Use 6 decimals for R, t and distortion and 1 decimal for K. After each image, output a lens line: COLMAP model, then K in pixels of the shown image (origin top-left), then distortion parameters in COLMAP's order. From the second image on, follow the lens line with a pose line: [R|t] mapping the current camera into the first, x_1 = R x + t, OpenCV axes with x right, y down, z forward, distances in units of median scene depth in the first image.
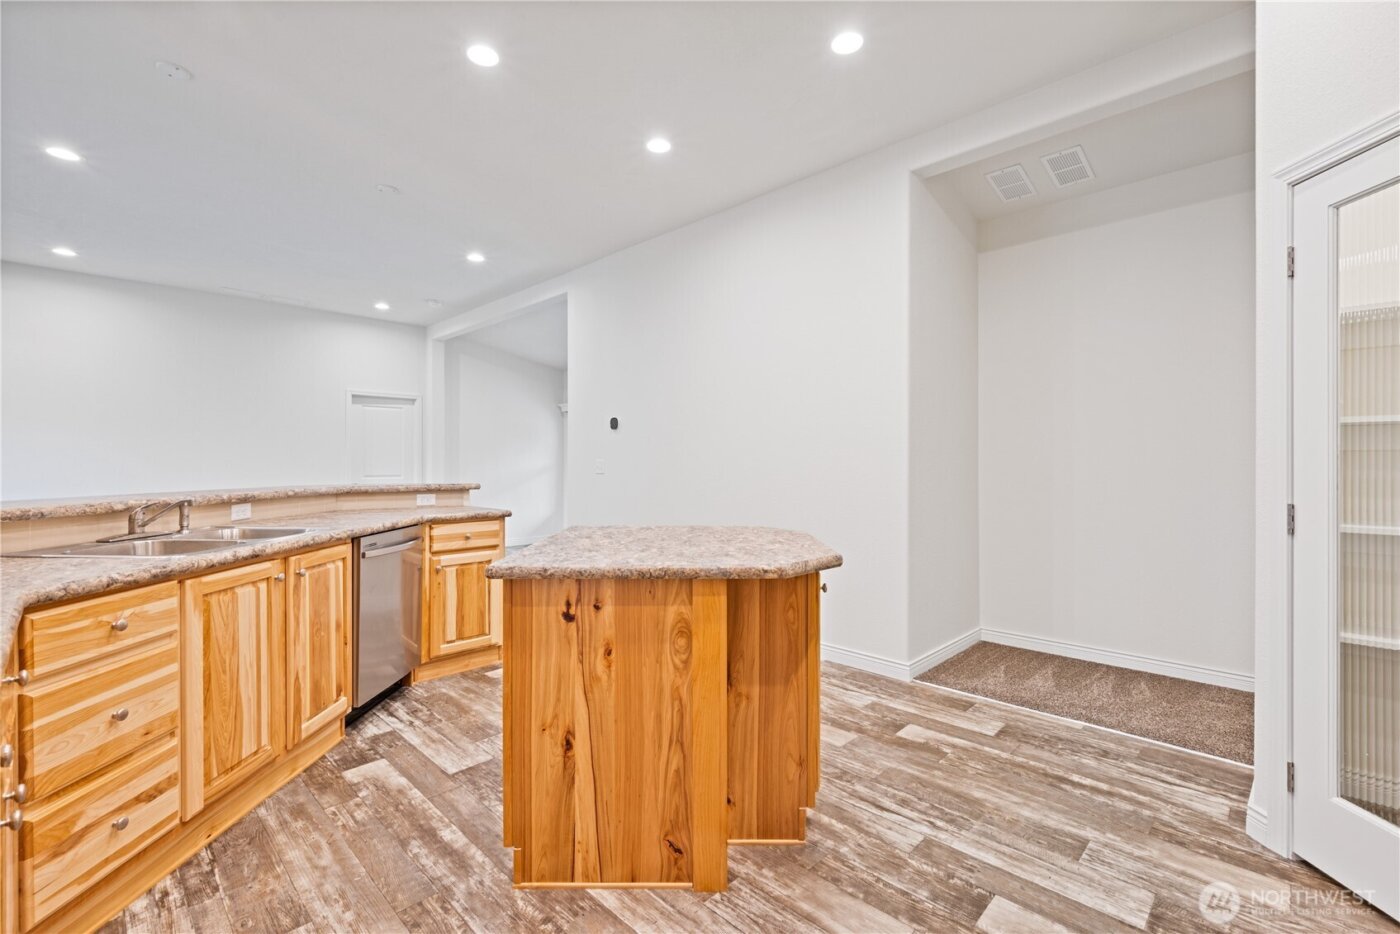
lens RADIAL K [[608.1, 0, 700.0], [0, 608.1, 467.0], [0, 0, 1]] dist [0.000900, -0.000483]
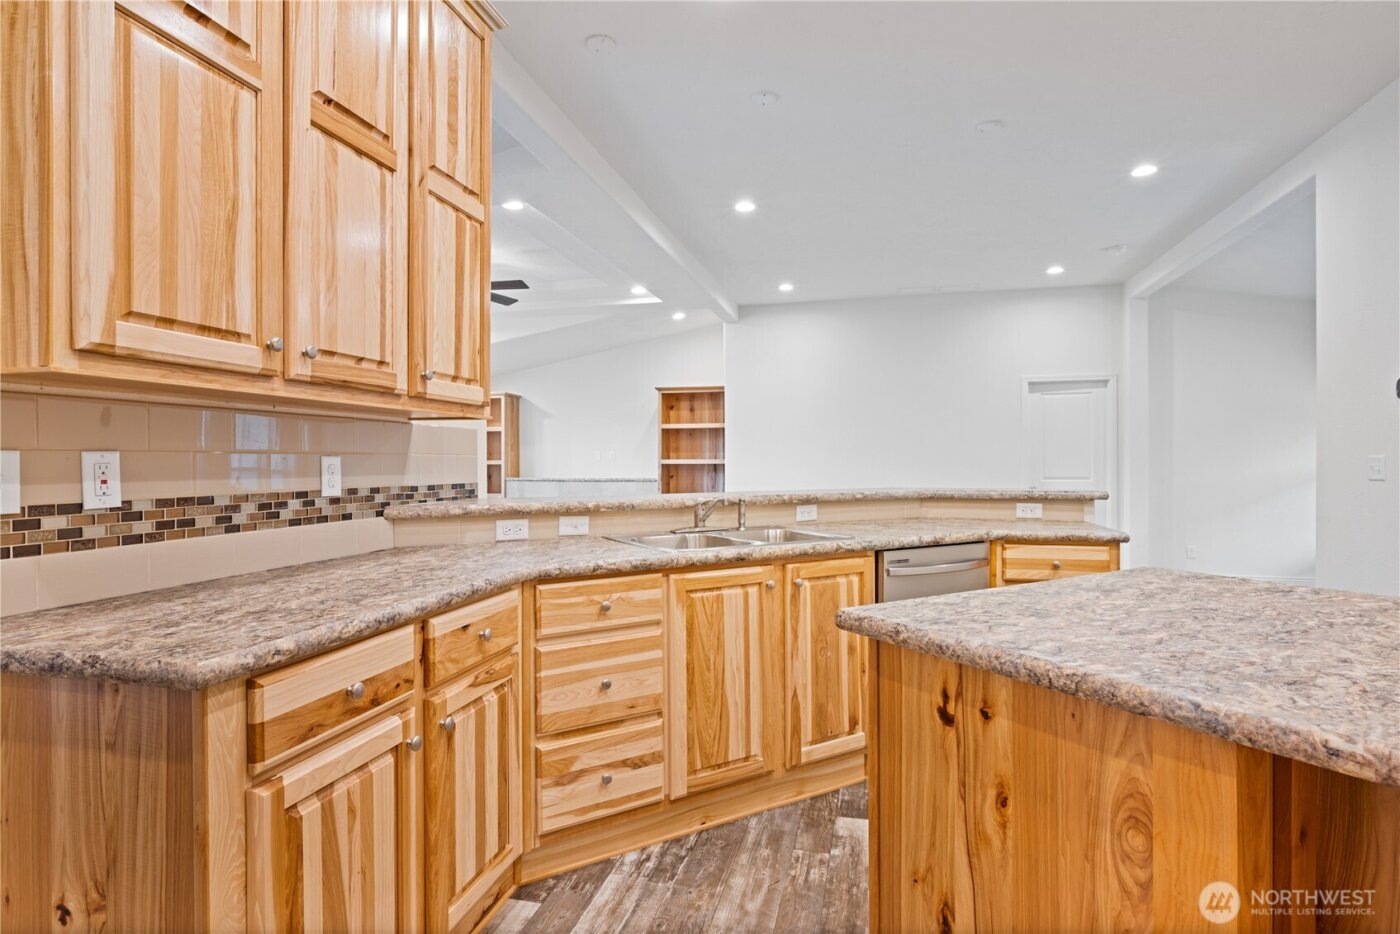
lens RADIAL K [[718.0, 0, 700.0], [0, 718.0, 467.0], [0, 0, 1]] dist [-0.002835, 0.000171]
pose [[0.507084, 0.001460, -0.861895, 0.266575], [-0.000864, 0.999999, 0.001186, -0.004166], [0.861896, 0.000143, 0.507085, 0.403986]]
